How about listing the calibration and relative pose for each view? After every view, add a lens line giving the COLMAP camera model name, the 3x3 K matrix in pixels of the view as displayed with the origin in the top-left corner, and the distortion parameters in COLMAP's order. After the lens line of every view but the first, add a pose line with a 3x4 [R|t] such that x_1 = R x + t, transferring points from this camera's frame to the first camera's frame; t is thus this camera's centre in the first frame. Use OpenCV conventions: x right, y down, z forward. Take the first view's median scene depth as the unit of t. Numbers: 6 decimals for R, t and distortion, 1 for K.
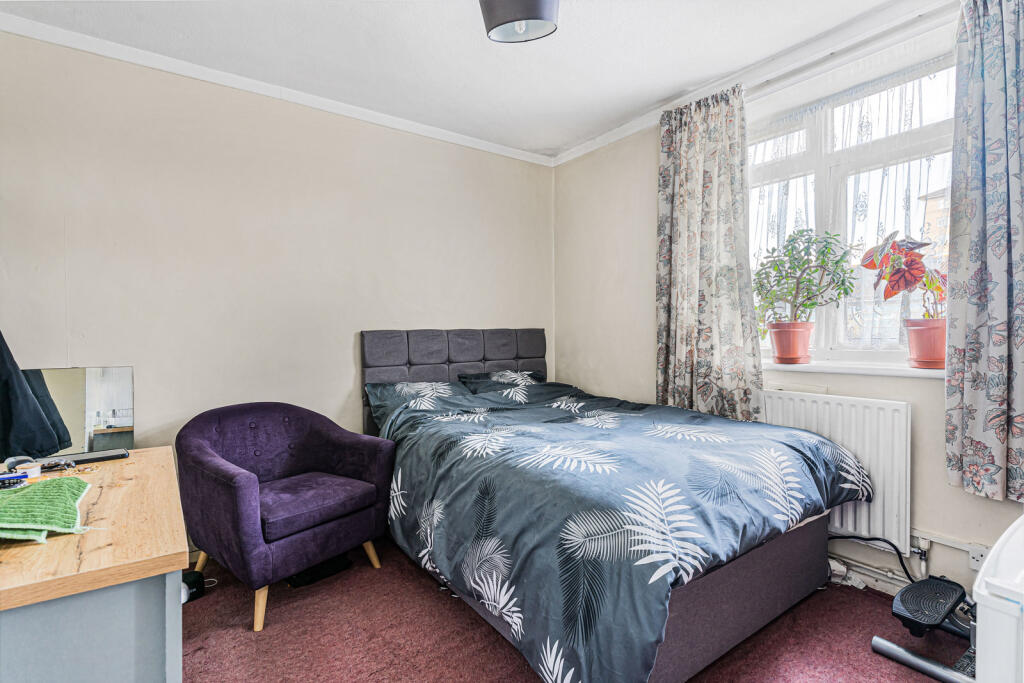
lens RADIAL K [[496.9, 0, 510.5], [0, 496.9, 337.2], [0, 0, 1]] dist [0.005489, -0.000415]
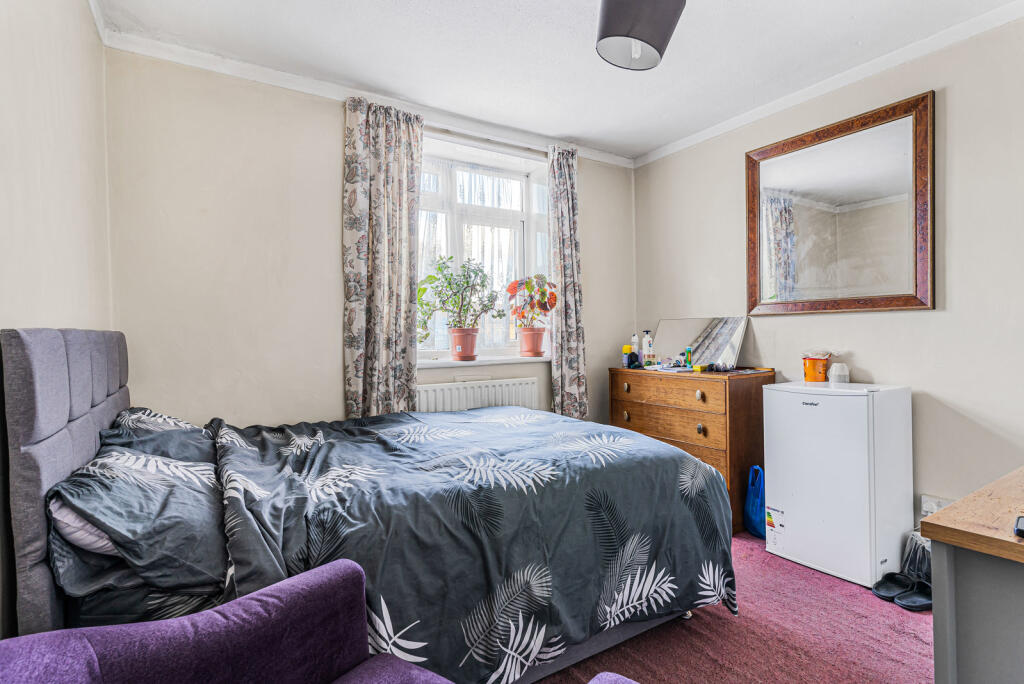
lens RADIAL K [[496.9, 0, 511.9], [0, 496.9, 344.4], [0, 0, 1]] dist [0.005489, -0.000415]
pose [[0.061088, -0.011091, 0.998071, -0.707333], [0.025344, 0.999633, 0.009557, 0.002065], [-0.997811, 0.024711, 0.061347, 0.798686]]
